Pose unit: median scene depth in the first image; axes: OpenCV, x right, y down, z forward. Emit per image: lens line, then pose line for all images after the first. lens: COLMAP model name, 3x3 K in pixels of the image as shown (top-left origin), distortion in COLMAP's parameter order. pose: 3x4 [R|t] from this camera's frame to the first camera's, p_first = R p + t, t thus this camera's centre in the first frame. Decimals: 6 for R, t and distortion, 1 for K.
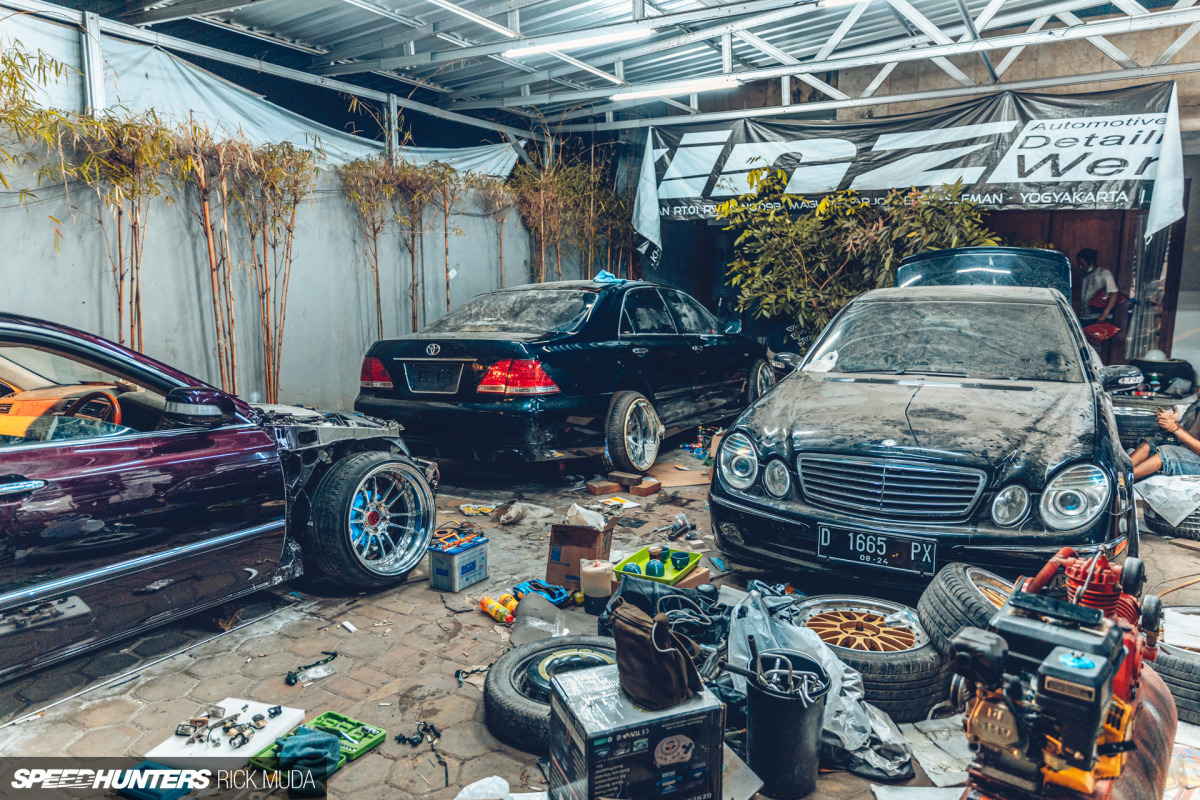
lens RADIAL K [[773.9, 0, 600.0], [0, 773.9, 400.0], [0, 0, 1]] dist [-0.005285, -0.004633]
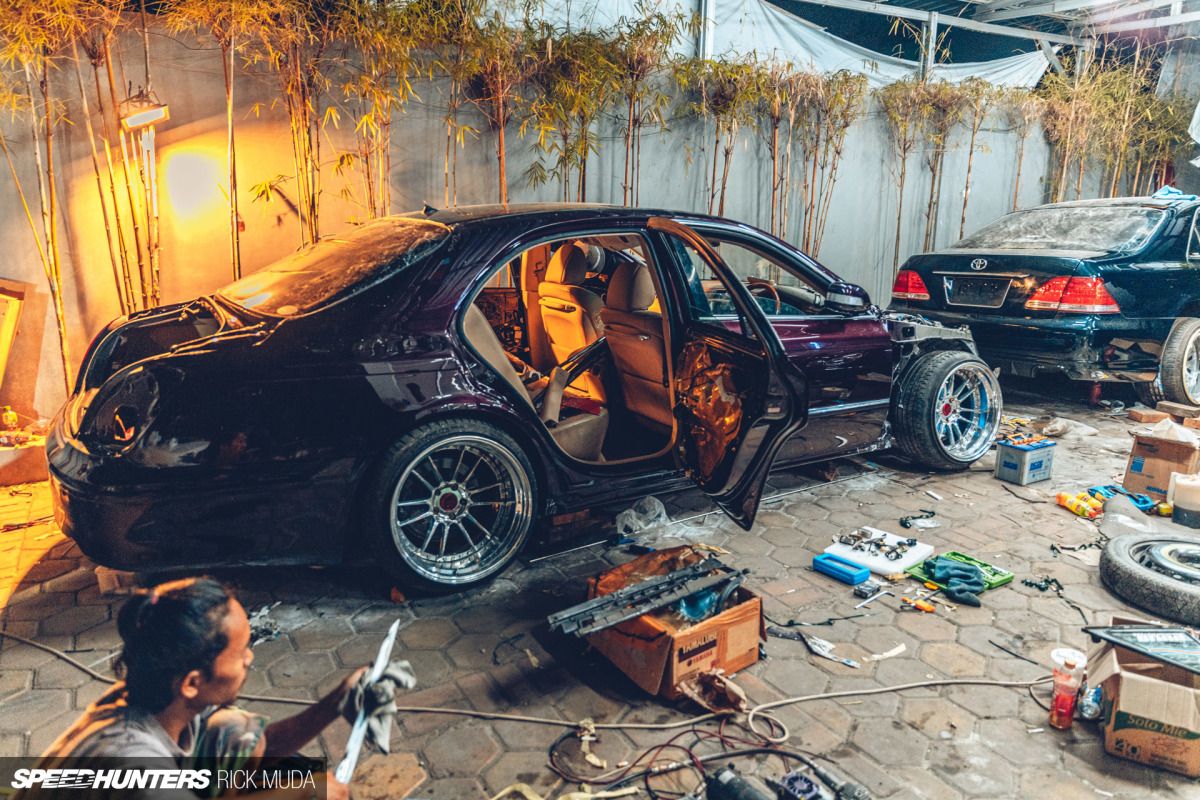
lens RADIAL K [[773.9, 0, 600.0], [0, 773.9, 400.0], [0, 0, 1]] dist [-0.005285, -0.004633]
pose [[0.876256, 0.113721, -0.468233, -0.156759], [-0.068551, 0.991288, 0.112470, 0.034648], [0.476944, -0.066455, 0.876418, -0.173834]]
